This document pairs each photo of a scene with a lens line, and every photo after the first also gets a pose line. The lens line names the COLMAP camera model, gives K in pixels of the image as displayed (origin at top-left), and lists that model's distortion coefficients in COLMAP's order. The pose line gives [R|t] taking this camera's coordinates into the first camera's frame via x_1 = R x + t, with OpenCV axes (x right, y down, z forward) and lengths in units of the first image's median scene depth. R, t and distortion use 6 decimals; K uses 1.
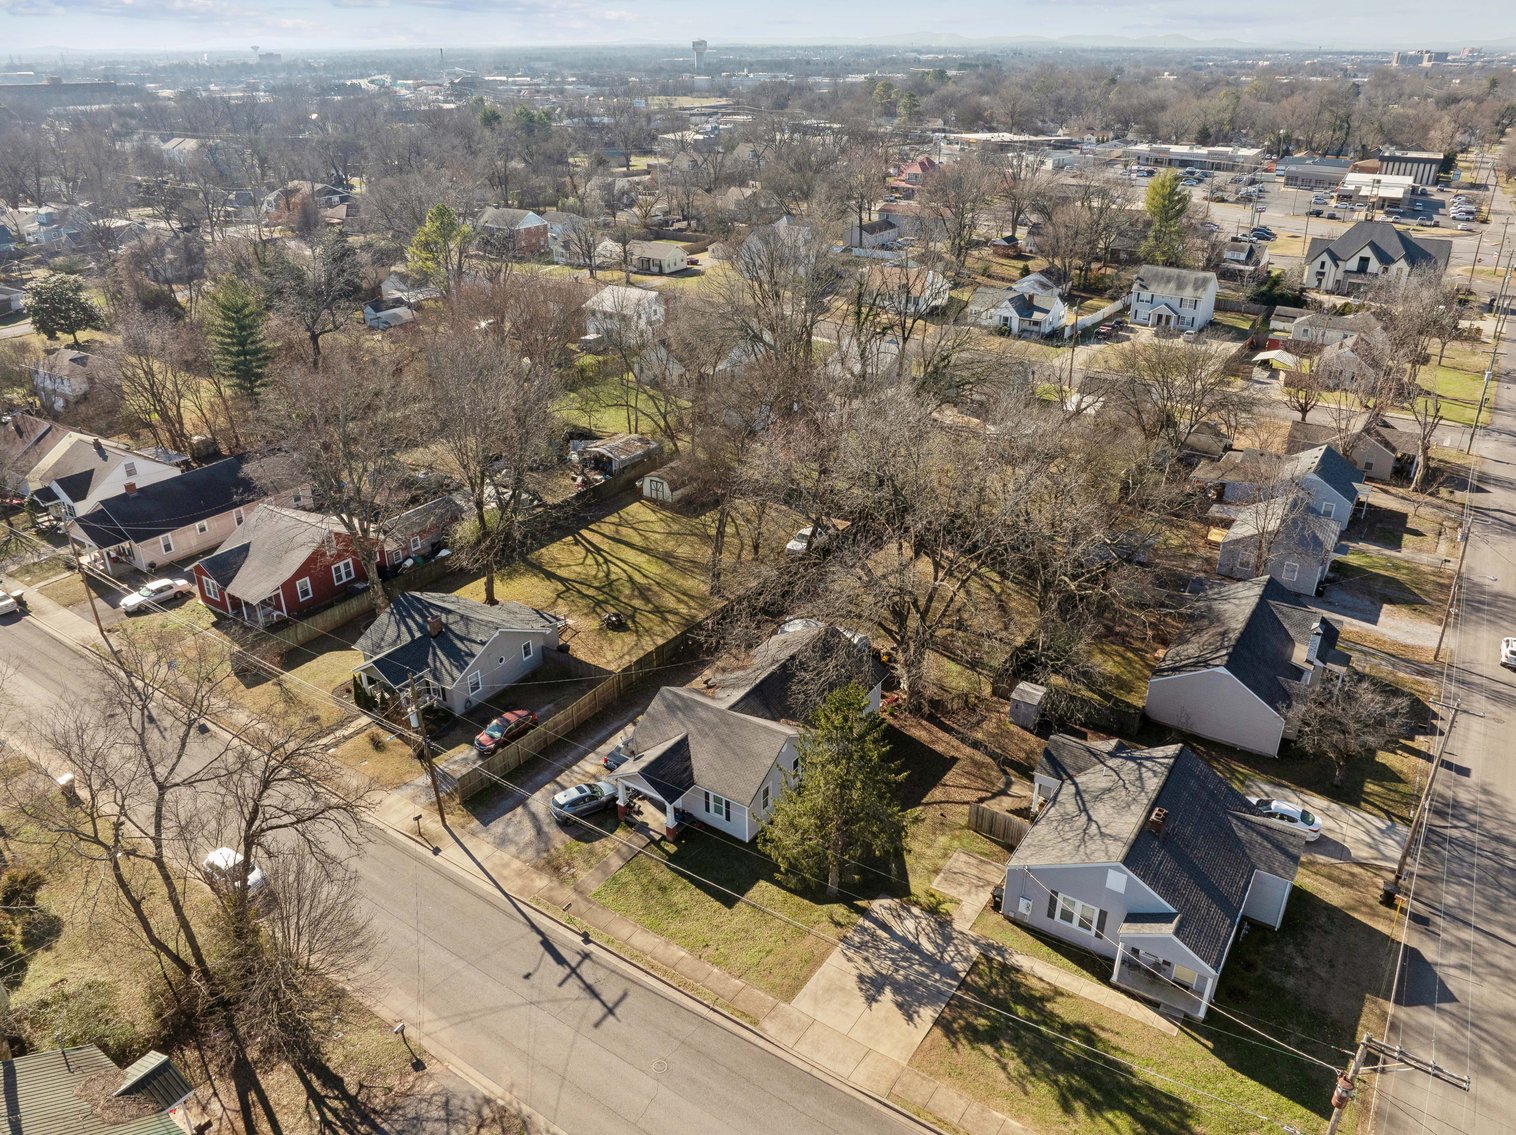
lens RADIAL K [[1082.4, 0, 758.0], [0, 1082.4, 567.5], [0, 0, 1]] dist [-0.039848, 0.001767]
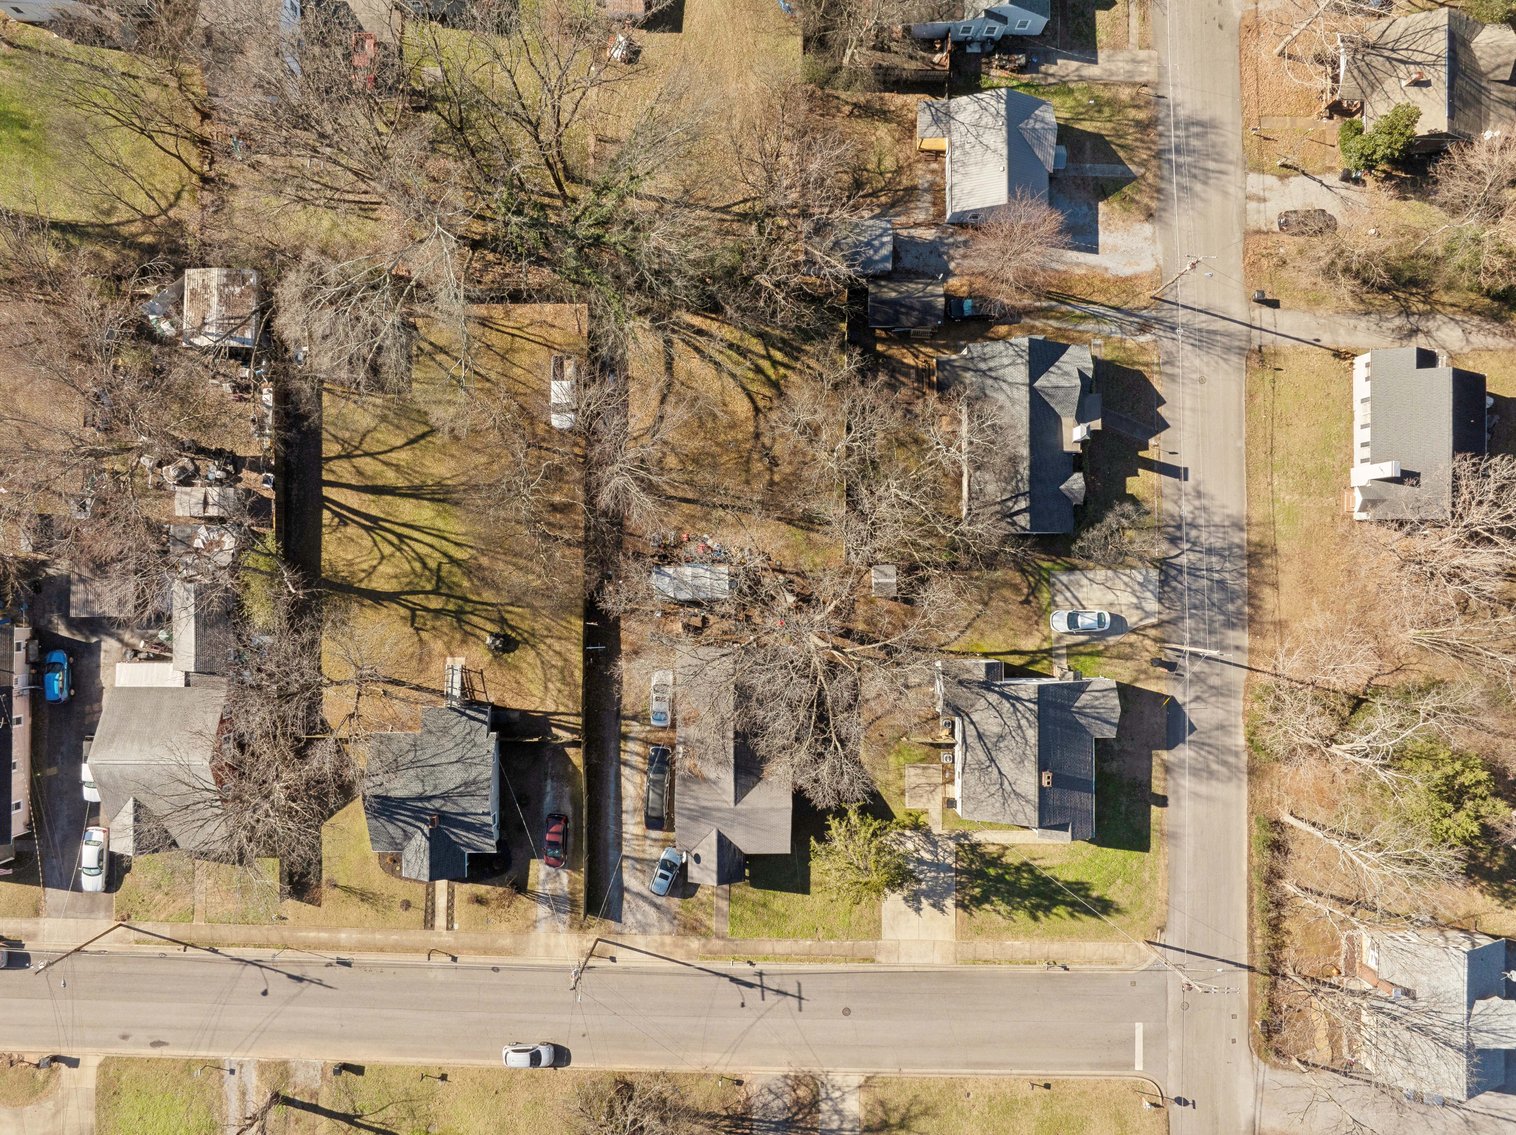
lens RADIAL K [[1060.0, 0, 758.0], [0, 1060.0, 567.5], [0, 0, 1]] dist [-0.020883, -0.004522]
pose [[0.830844, -0.556310, 0.014781, 0.100909], [0.232900, 0.371711, 0.898659, -0.827796], [-0.505427, -0.743203, 0.438399, 0.456868]]
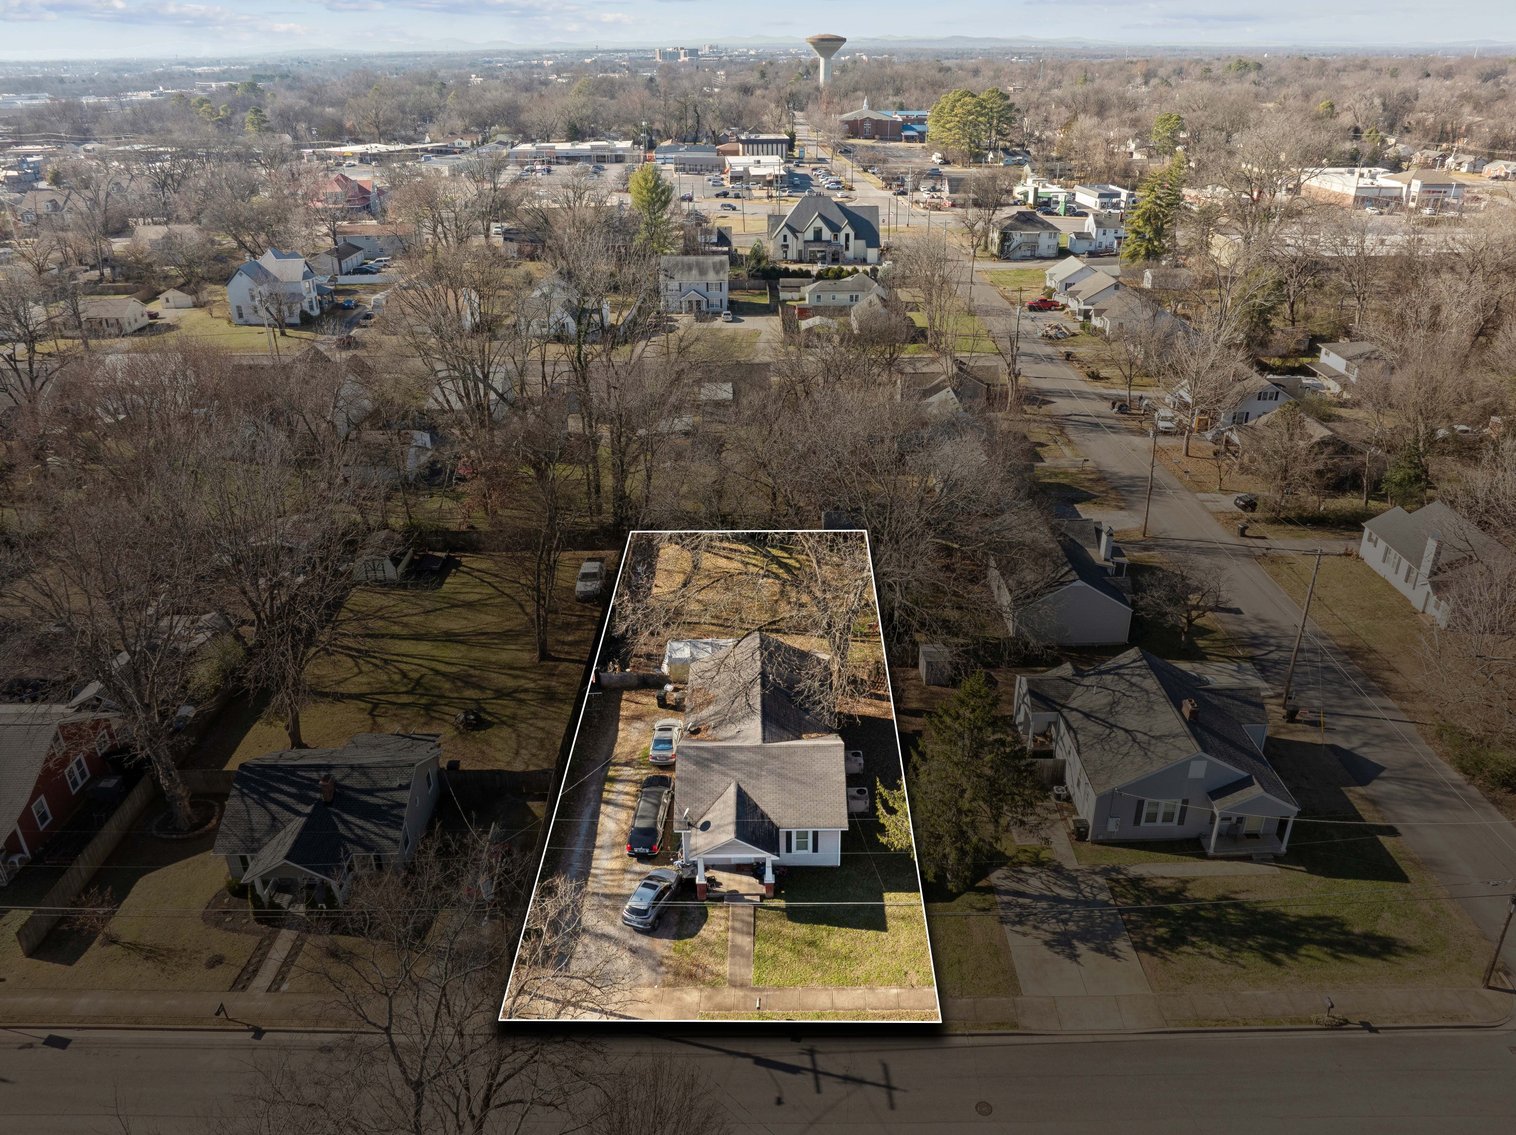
lens RADIAL K [[1096.7, 0, 760.1], [0, 1096.7, 568.9], [0, 0, 1]] dist [-0.038559, 0.000709]
pose [[0.829657, -0.247467, 0.500429, -0.336583], [0.251510, 0.965950, 0.060694, -0.059256], [-0.498409, 0.075508, 0.863647, 0.122377]]
